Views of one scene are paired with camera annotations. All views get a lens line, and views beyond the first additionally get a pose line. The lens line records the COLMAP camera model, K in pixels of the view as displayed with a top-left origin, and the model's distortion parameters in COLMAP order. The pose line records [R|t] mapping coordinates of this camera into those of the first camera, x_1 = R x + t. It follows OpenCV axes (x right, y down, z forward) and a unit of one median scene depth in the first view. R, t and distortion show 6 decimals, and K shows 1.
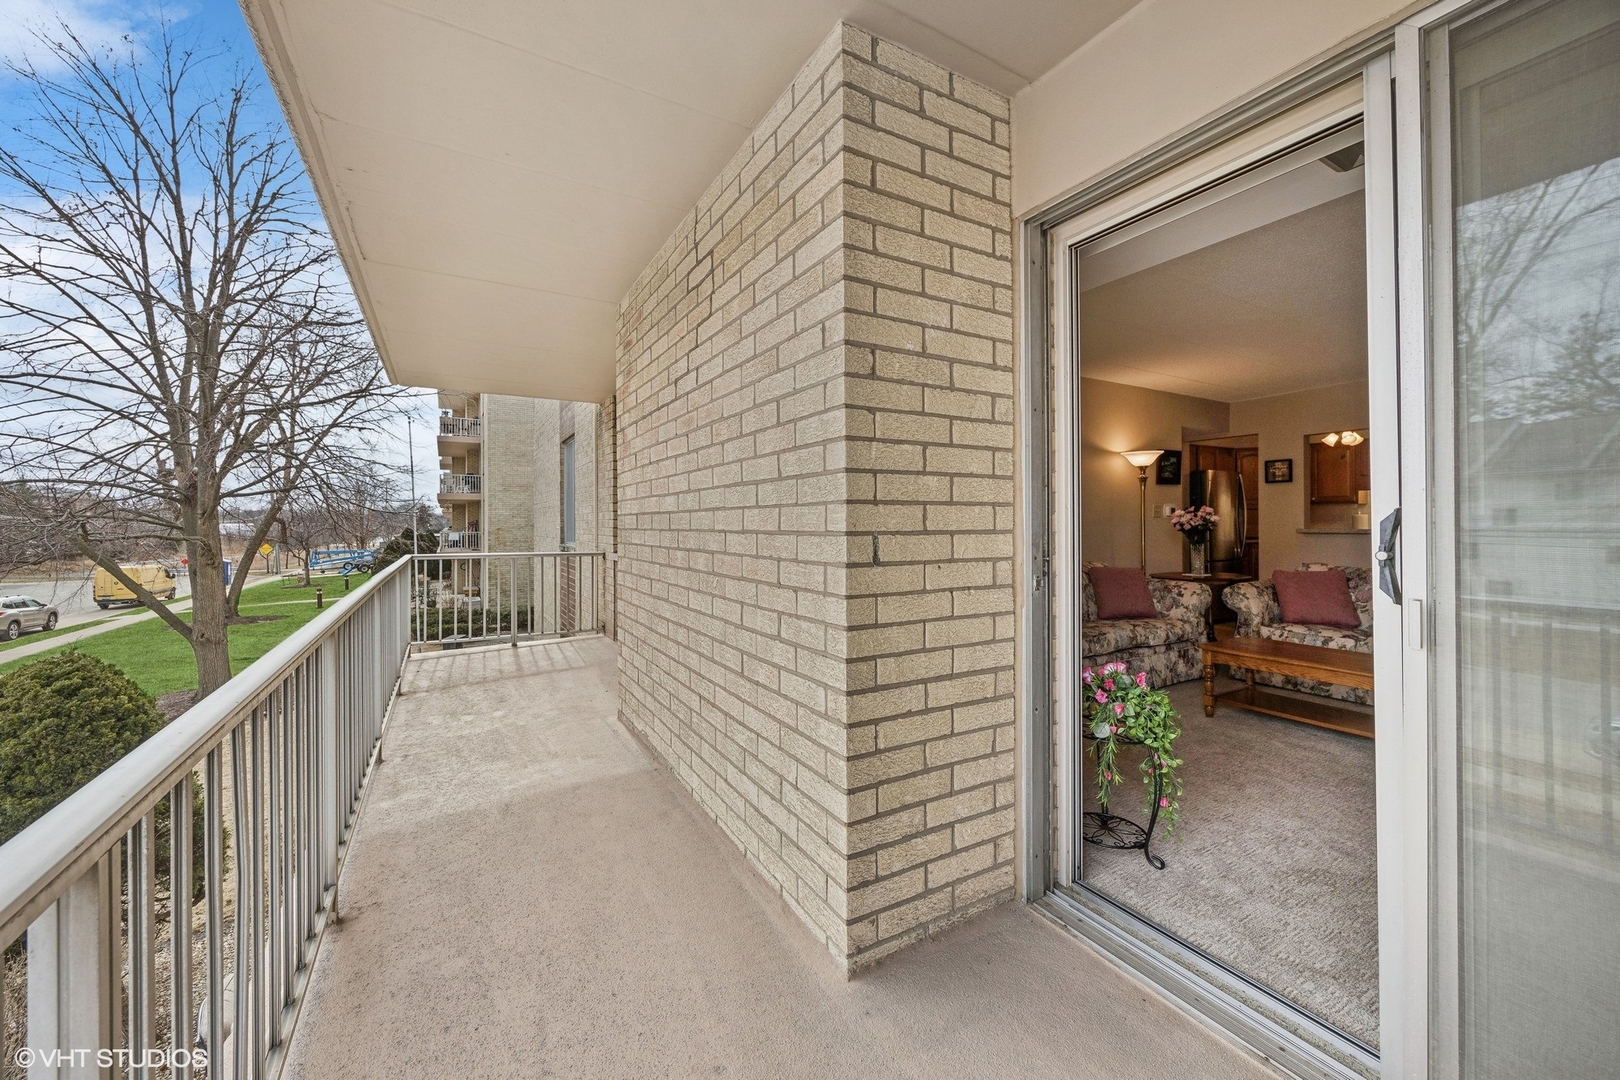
lens RADIAL K [[618.9, 0, 815.3], [0, 618.9, 529.5], [0, 0, 1]] dist [-0.002544, -0.000111]
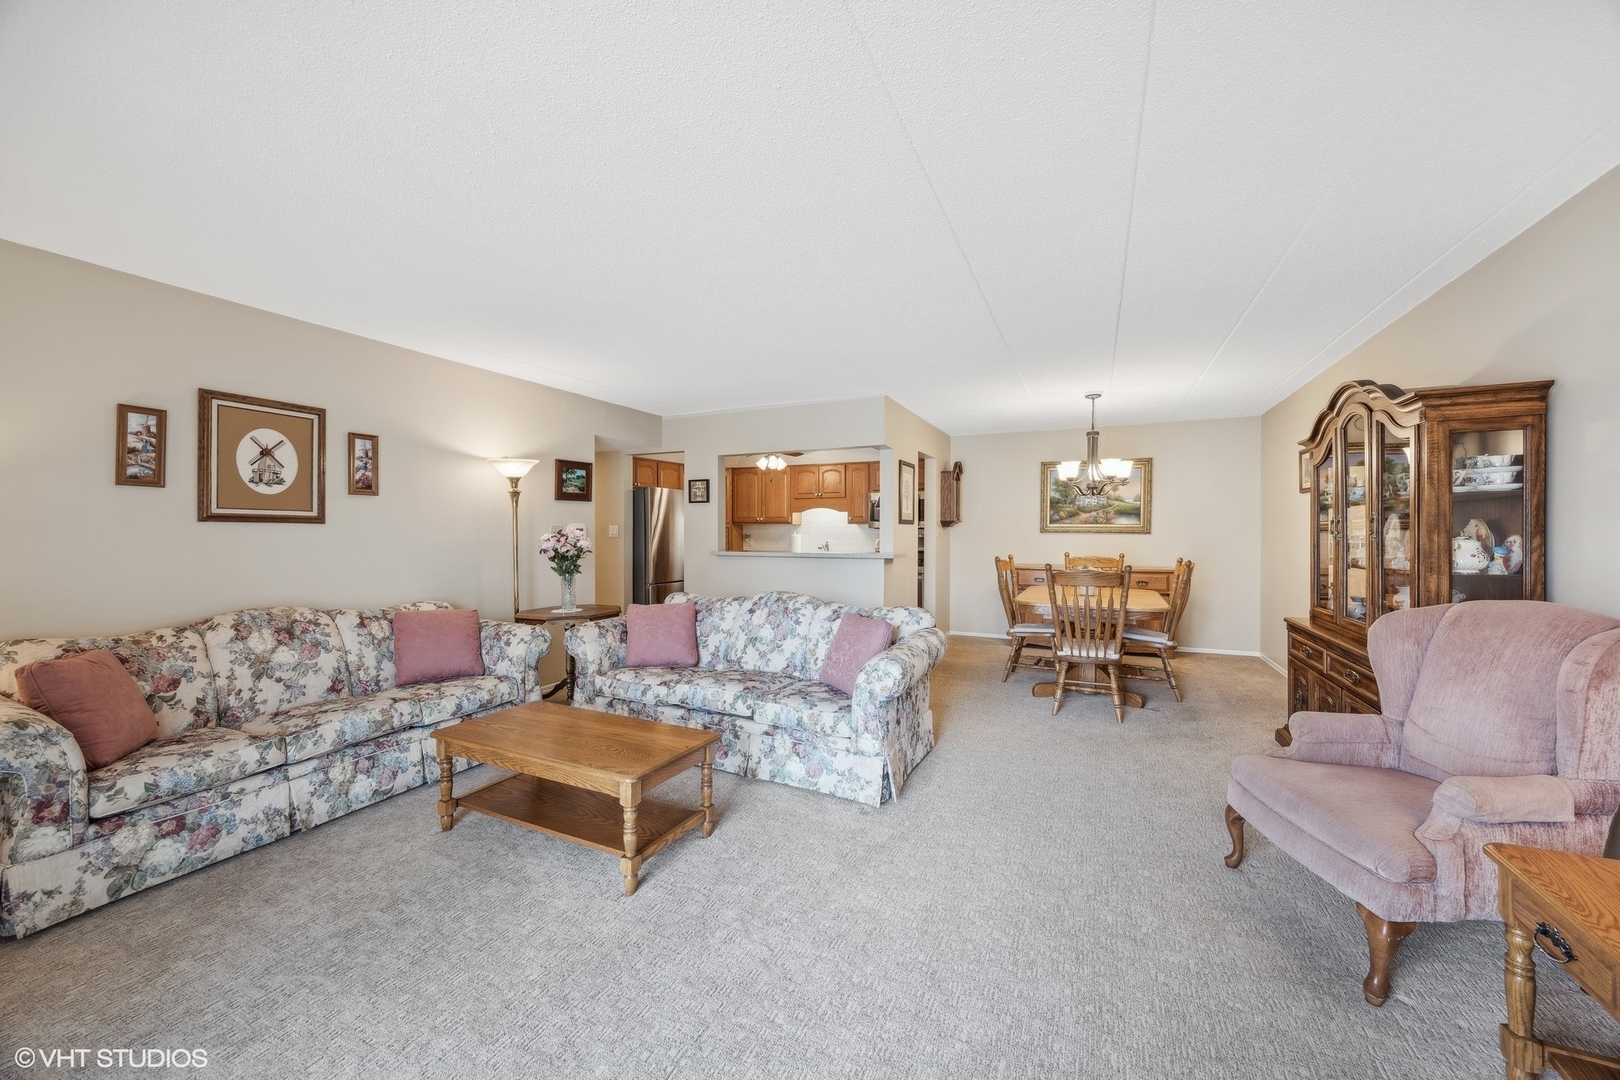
lens RADIAL K [[613.6, 0, 811.2], [0, 613.6, 544.7], [0, 0, 1]] dist [0.011226, 0.000048]
pose [[0.820192, -0.002929, 0.572082, 0.453461], [-0.011662, 0.999693, 0.021840, -0.043140], [-0.571970, -0.024585, 0.819906, 0.129831]]
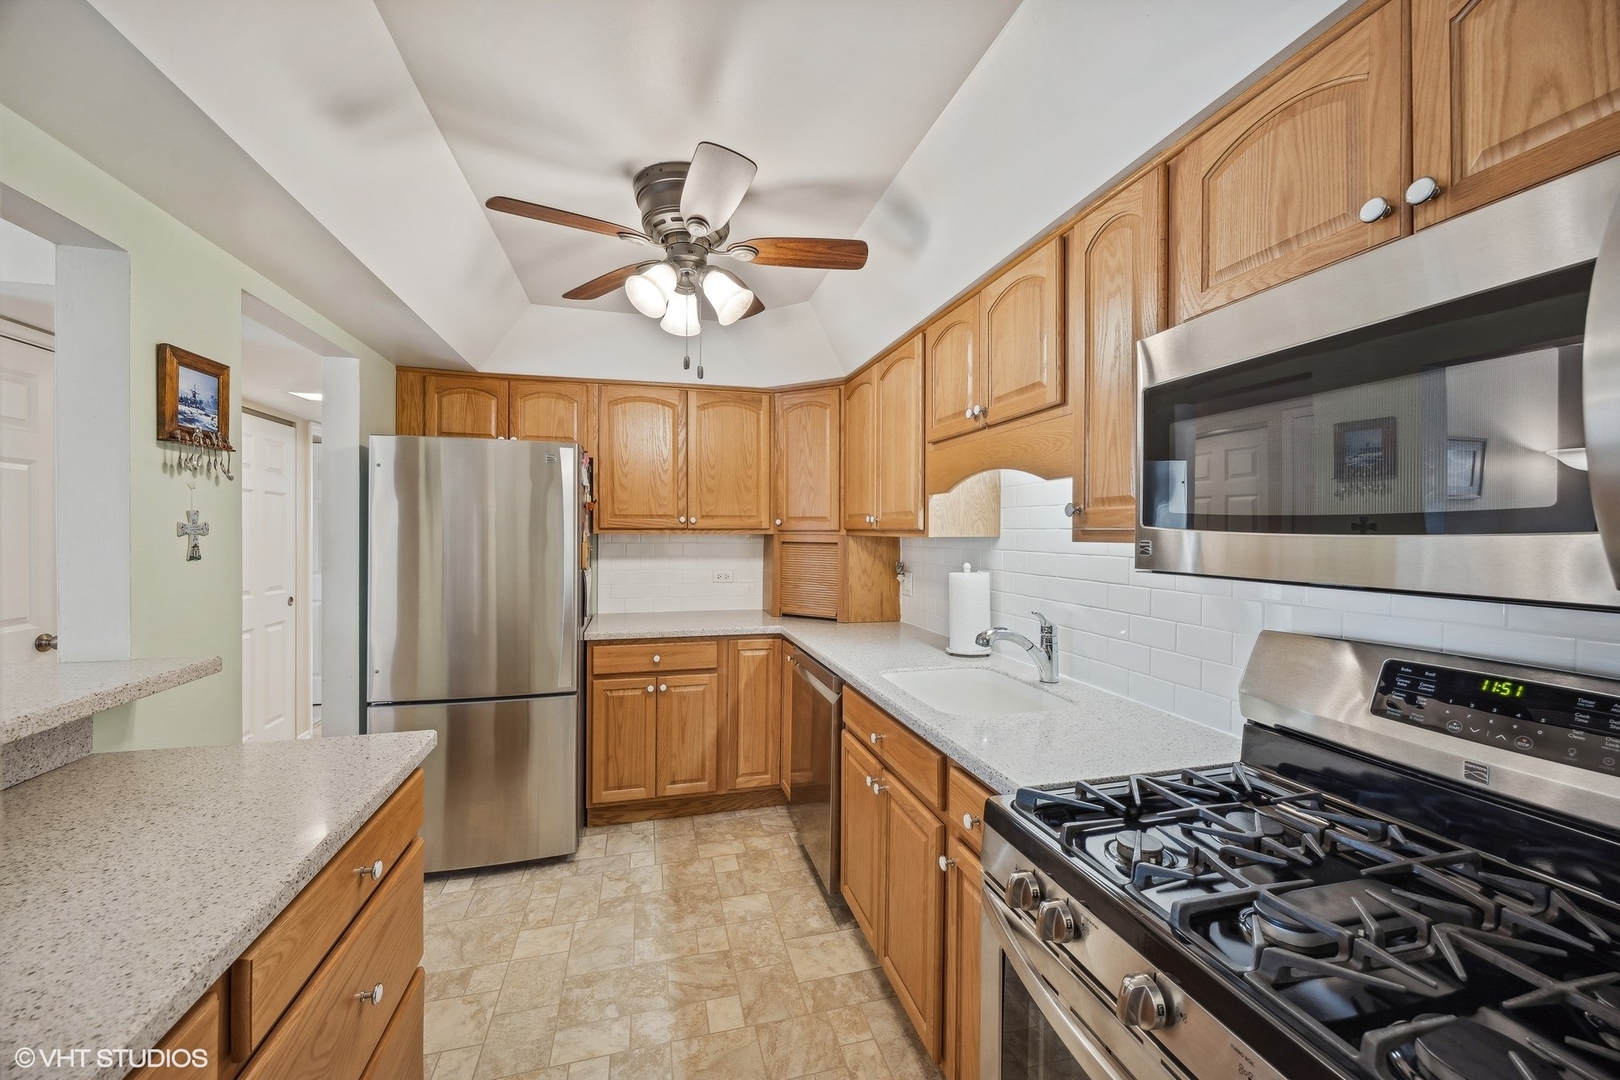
lens RADIAL K [[618.9, 0, 815.3], [0, 618.9, 529.5], [0, 0, 1]] dist [-0.002544, -0.000111]
pose [[0.966586, 0.013609, -0.255983, 1.450853], [-0.013169, 0.999907, 0.003431, -0.069110], [0.256006, 0.000055, 0.966675, 1.105338]]
